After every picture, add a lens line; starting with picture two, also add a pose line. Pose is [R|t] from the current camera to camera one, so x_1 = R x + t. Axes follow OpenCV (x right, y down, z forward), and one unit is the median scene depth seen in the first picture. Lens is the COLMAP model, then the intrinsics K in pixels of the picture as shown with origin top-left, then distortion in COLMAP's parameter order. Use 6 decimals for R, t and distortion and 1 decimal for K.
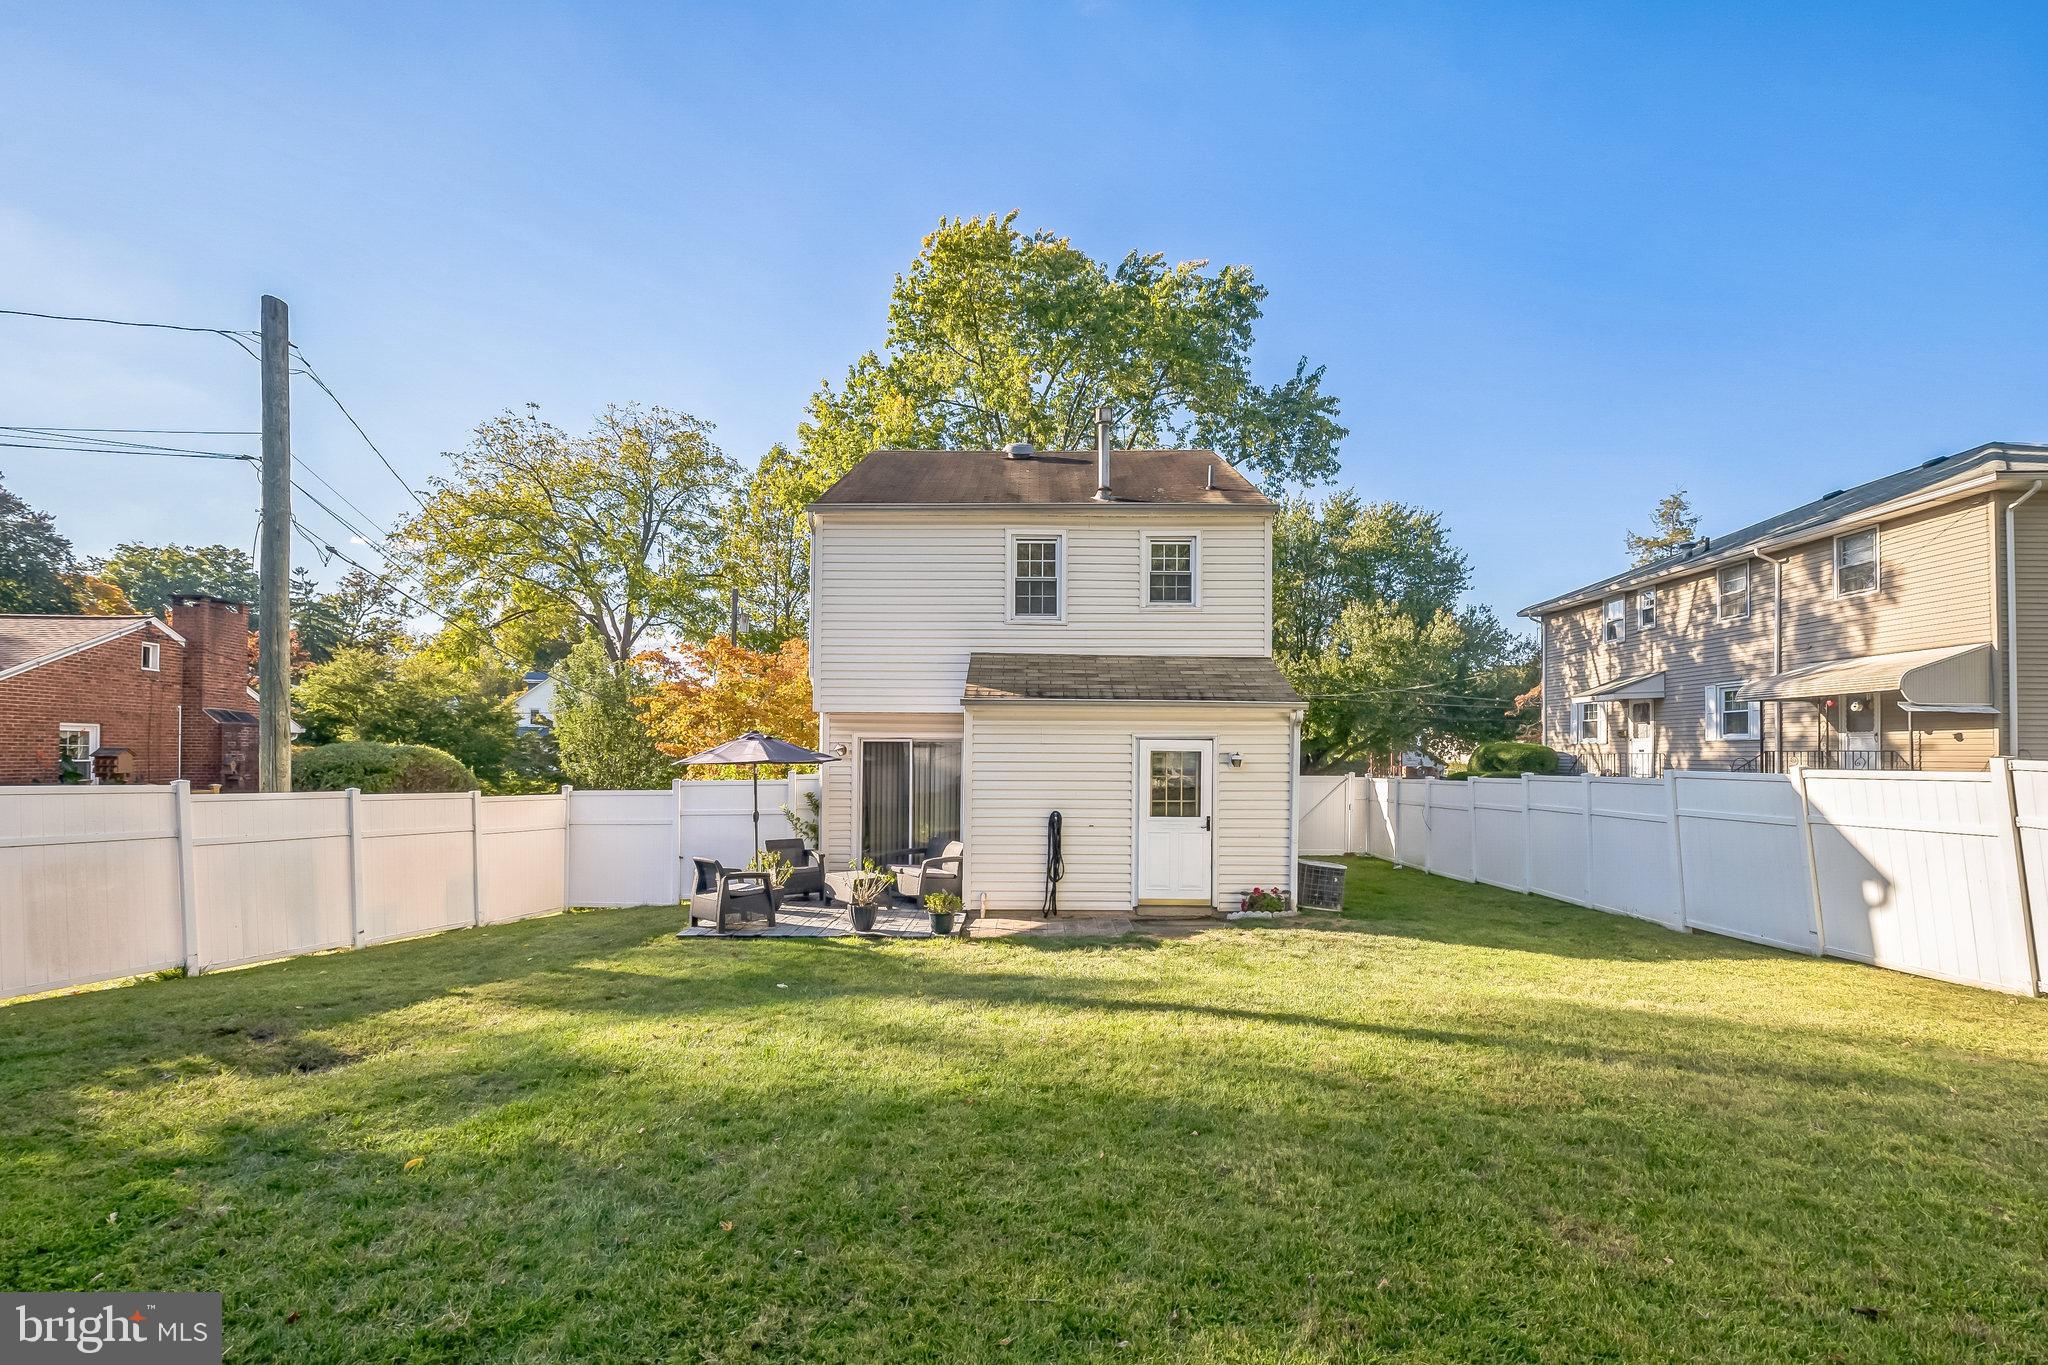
lens RADIAL K [[954.4, 0, 1023.3], [0, 954.4, 728.0], [0, 0, 1]] dist [-0.006177, -0.000335]
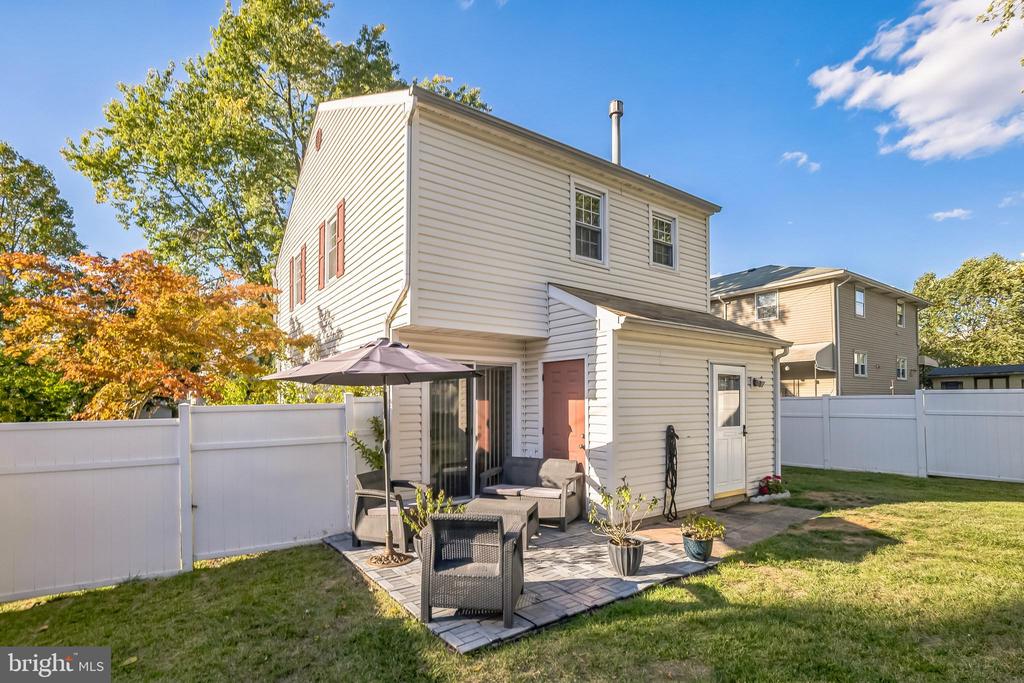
lens RADIAL K [[493.9, 0, 528.8], [0, 493.9, 399.6], [0, 0, 1]] dist [-0.004578, -0.000324]
pose [[0.809857, -0.006968, 0.586586, -0.395036], [-0.007966, 0.999707, 0.022872, 0.039192], [-0.586573, -0.023196, 0.809564, 0.558684]]
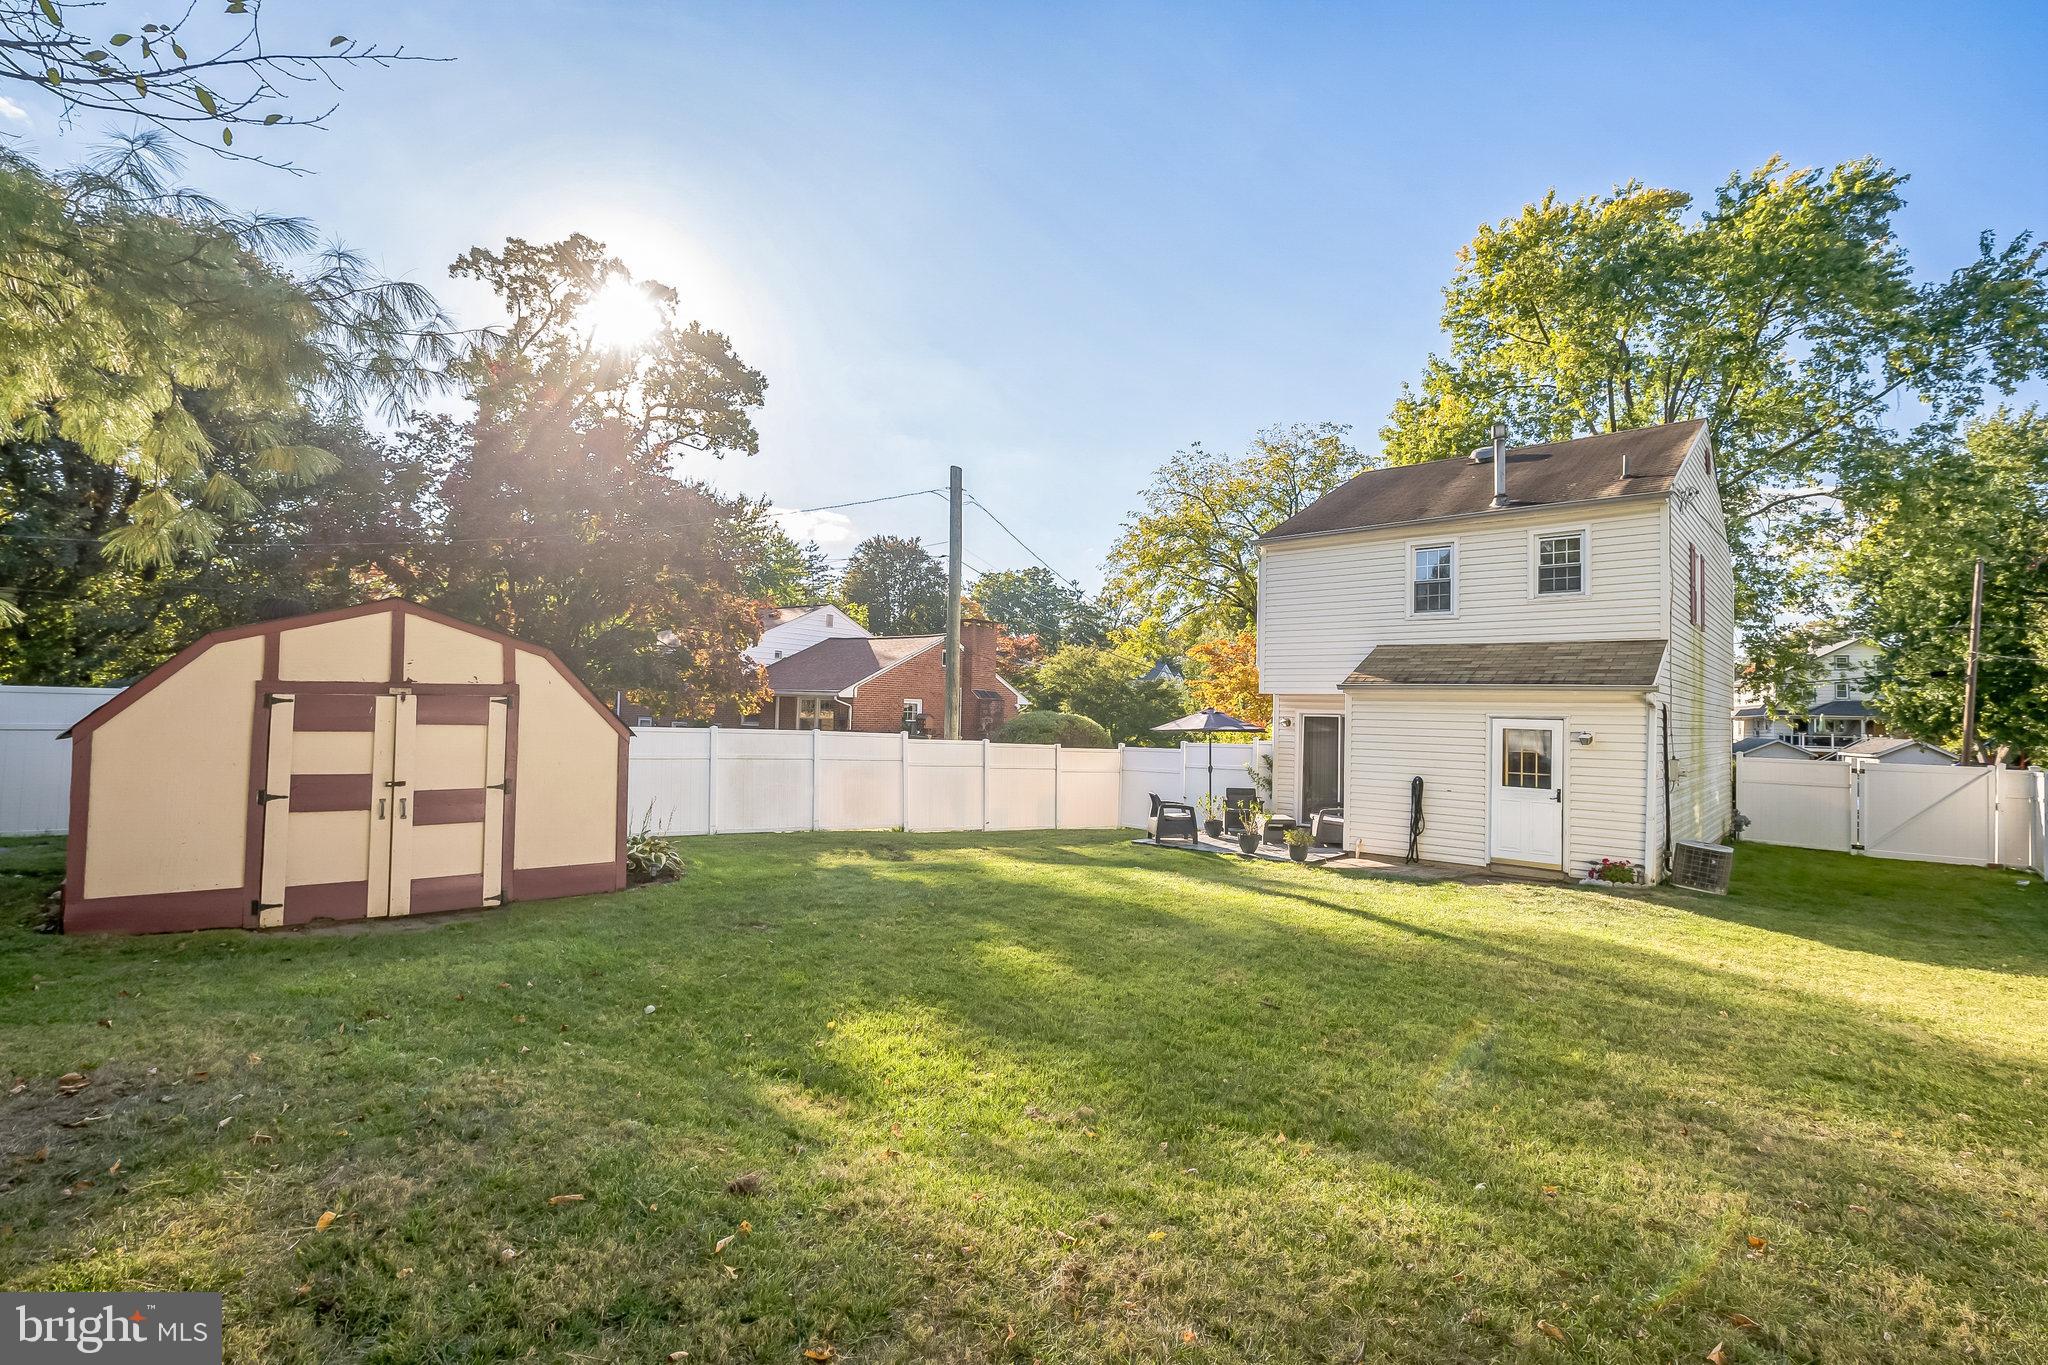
lens RADIAL K [[921.0, 0, 1024.0], [0, 921.0, 682.5], [0, 0, 1]] dist [0.001447, 0.000273]
pose [[0.749756, -0.008791, -0.661656, 0.389360], [-0.003537, 0.999844, -0.017293, -0.009171], [0.661705, 0.015306, 0.749608, -0.187404]]
